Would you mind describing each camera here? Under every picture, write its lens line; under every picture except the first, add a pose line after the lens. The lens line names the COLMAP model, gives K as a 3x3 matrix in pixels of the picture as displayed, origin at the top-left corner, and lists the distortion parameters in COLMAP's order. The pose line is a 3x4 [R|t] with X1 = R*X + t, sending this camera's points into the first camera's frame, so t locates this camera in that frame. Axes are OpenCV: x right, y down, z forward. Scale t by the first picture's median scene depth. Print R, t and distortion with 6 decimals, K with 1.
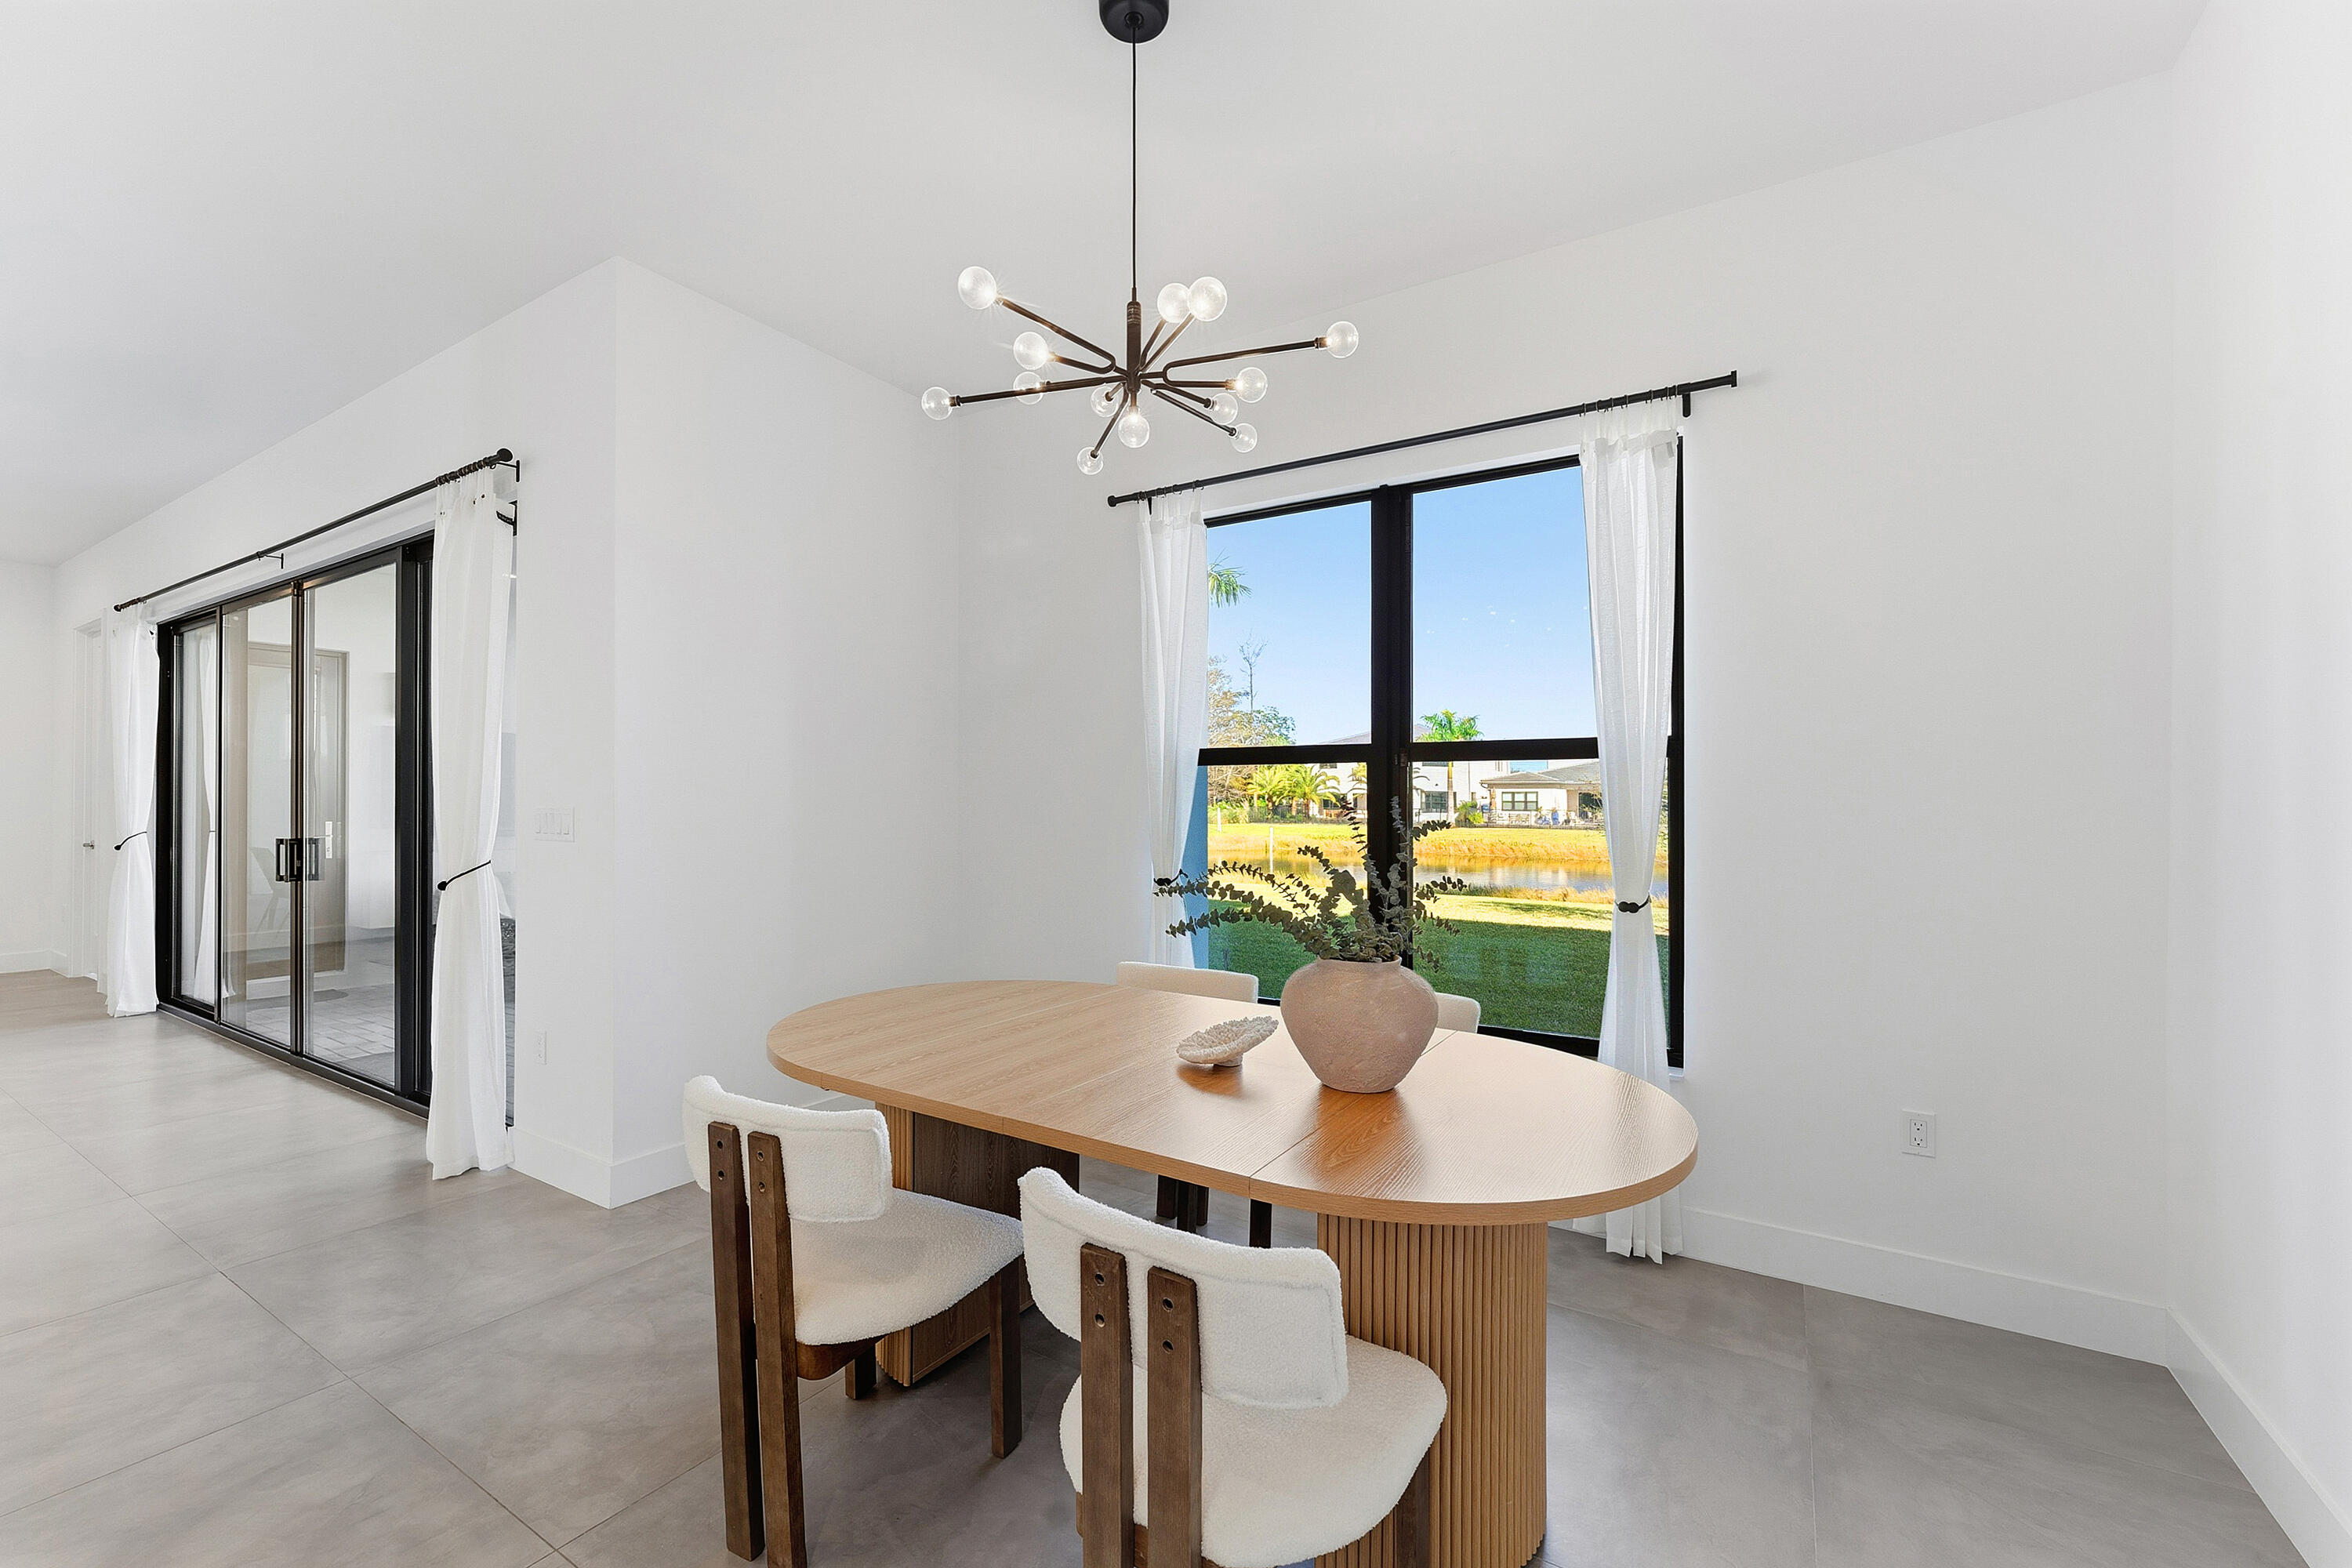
lens RADIAL K [[963.2, 0, 1173.2], [0, 963.2, 794.9], [0, 0, 1]] dist [0.012994, -0.000060]
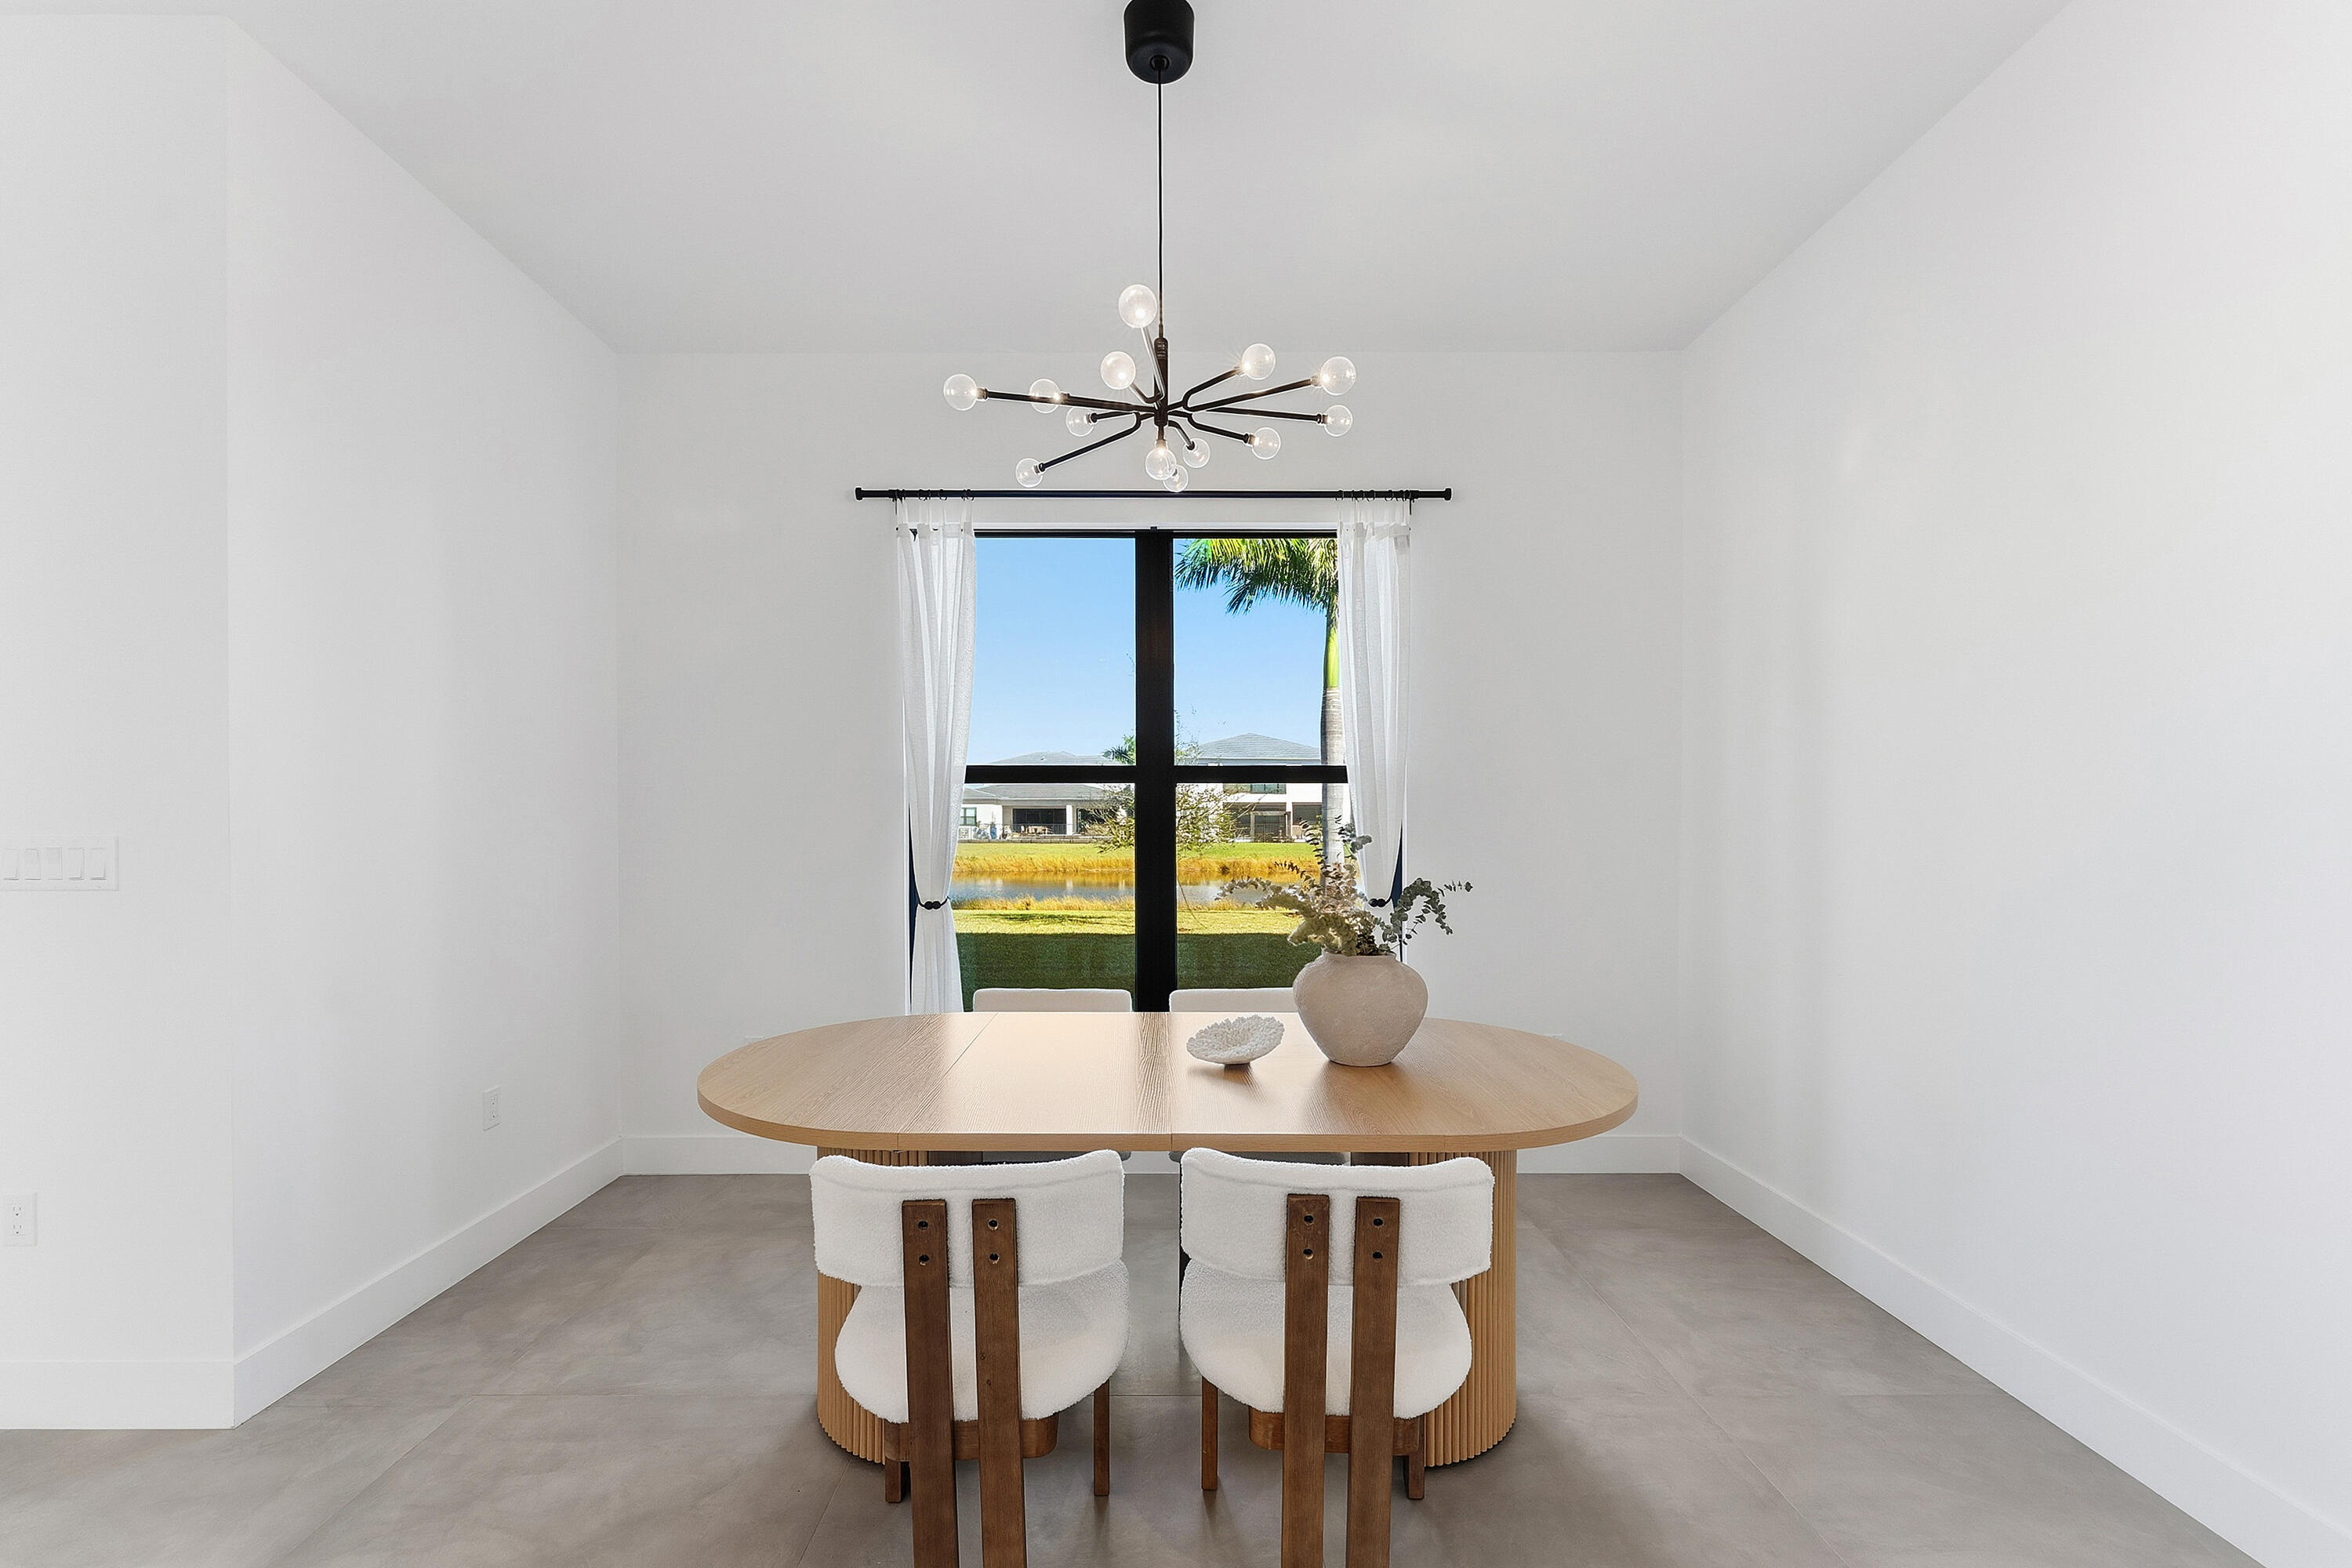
lens RADIAL K [[968.7, 0, 1164.5], [0, 968.7, 810.2], [0, 0, 1]] dist [0.000333, -0.000159]
pose [[0.851772, -0.004251, 0.523896, -0.408067], [0.004623, 0.999989, 0.000598, -0.004840], [-0.523892, 0.001912, 0.851782, 0.082067]]
